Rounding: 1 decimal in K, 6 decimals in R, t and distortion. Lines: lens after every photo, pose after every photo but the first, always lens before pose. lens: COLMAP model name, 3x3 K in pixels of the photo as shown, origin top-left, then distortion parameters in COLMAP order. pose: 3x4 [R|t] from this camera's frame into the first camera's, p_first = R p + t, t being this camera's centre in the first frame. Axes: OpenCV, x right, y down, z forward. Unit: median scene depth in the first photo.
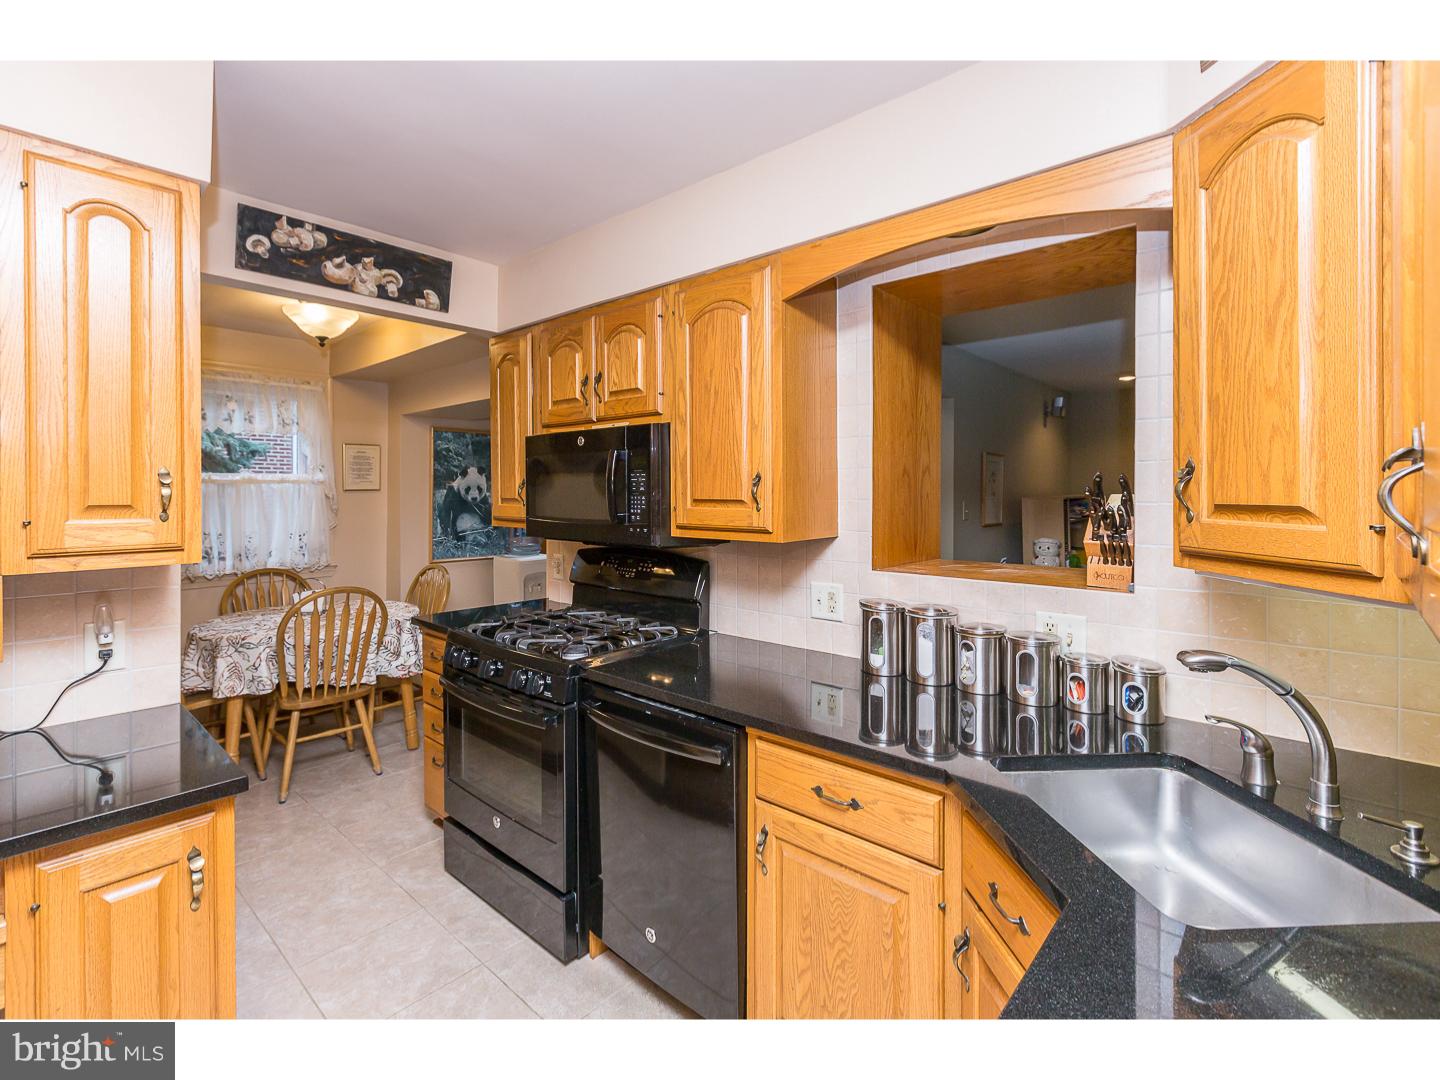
lens RADIAL K [[675.0, 0, 724.2], [0, 675.0, 491.2], [0, 0, 1]] dist [0.001732, 0.000183]
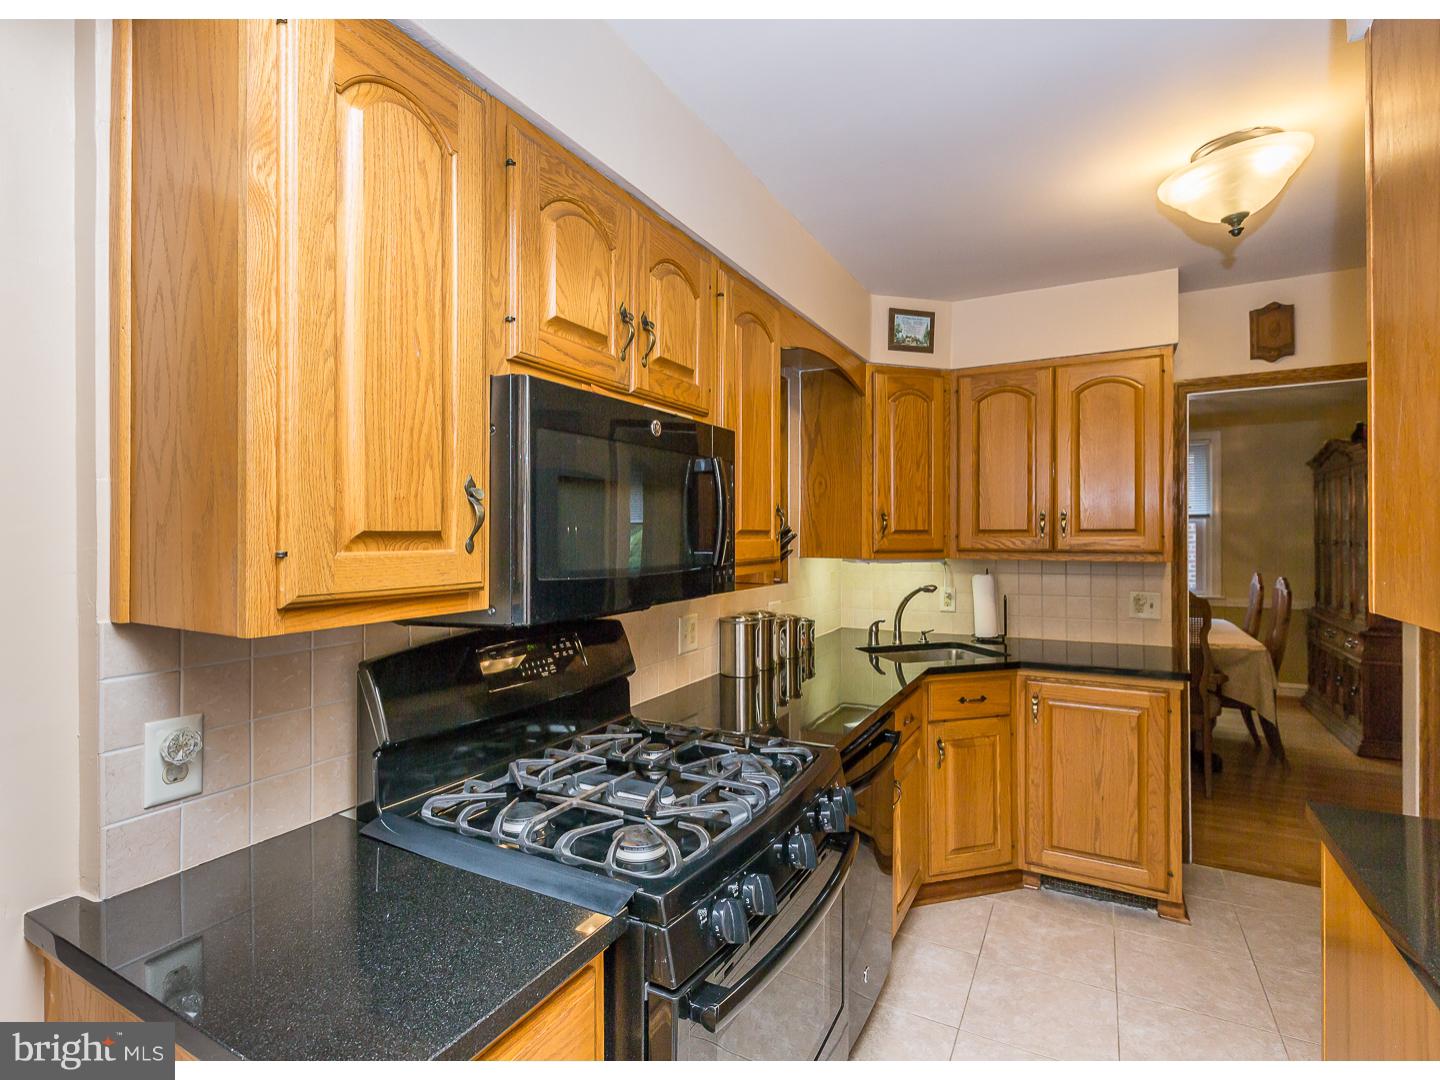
lens RADIAL K [[698.5, 0, 714.7], [0, 698.5, 534.0], [0, 0, 1]] dist [-0.000574, 0.000130]
pose [[-0.213658, 0.004079, 0.976900, -1.097128], [0.007902, 0.999966, -0.002447, 0.022874], [-0.976877, 0.007196, -0.213683, 1.490594]]
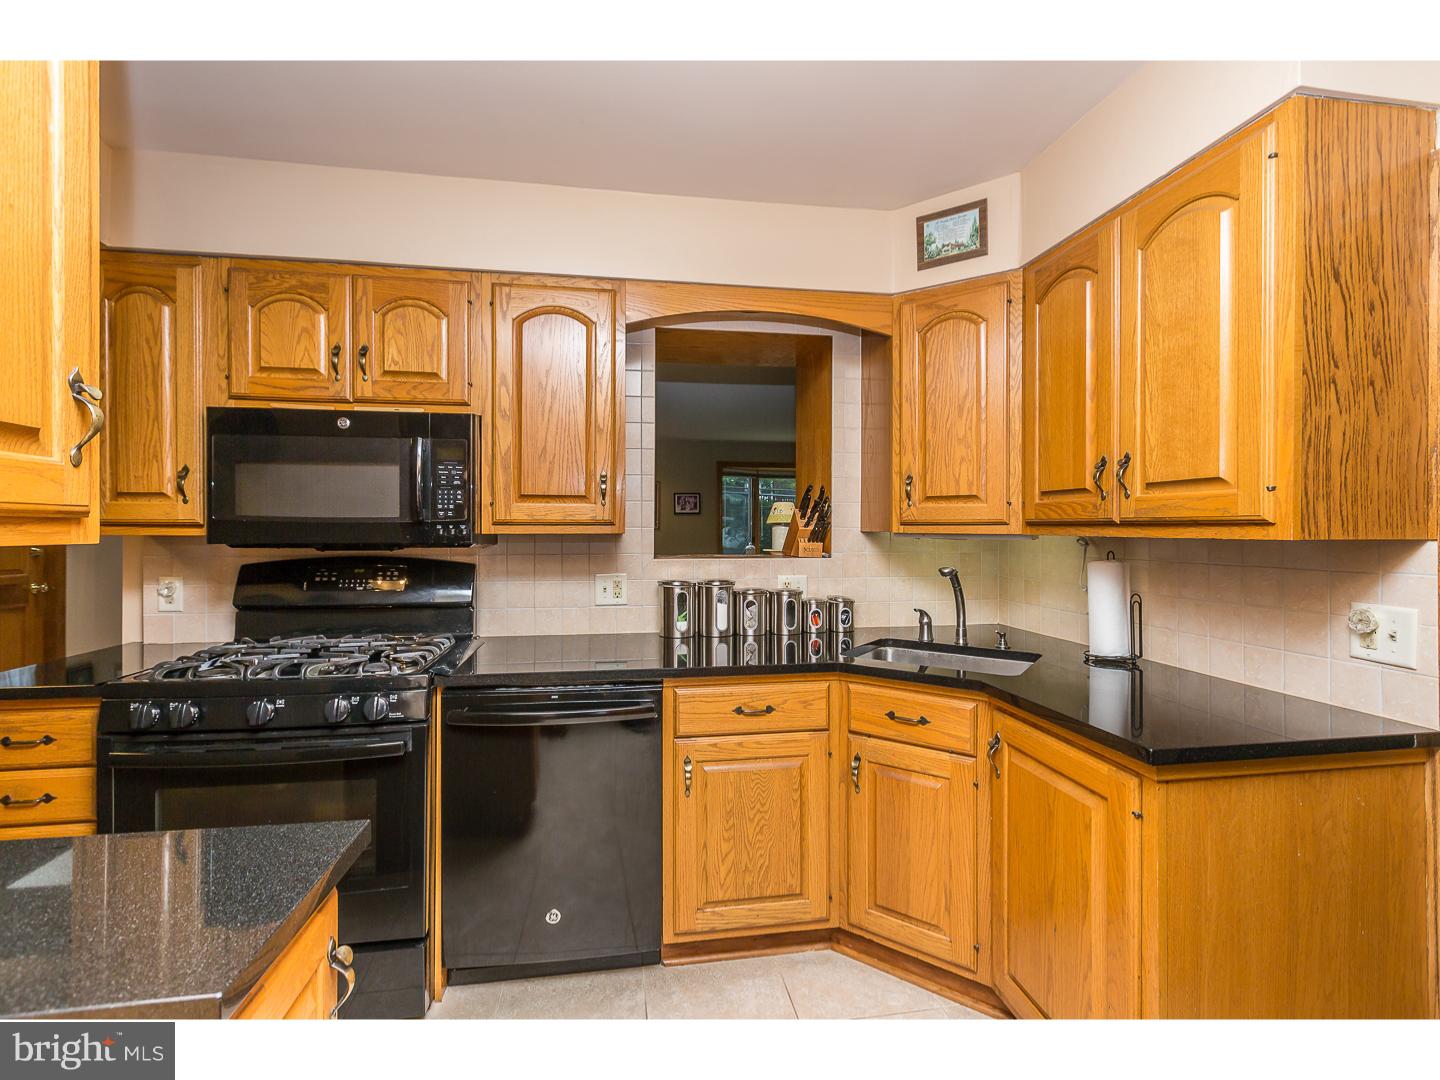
lens RADIAL K [[641.9, 0, 723.8], [0, 641.9, 528.0], [0, 0, 1]] dist [0.011930, 0.000119]
pose [[0.633750, 0.003210, 0.773532, -0.730788], [0.000389, 0.999990, -0.004469, 0.080391], [-0.773538, 0.003133, 0.633742, 0.192994]]
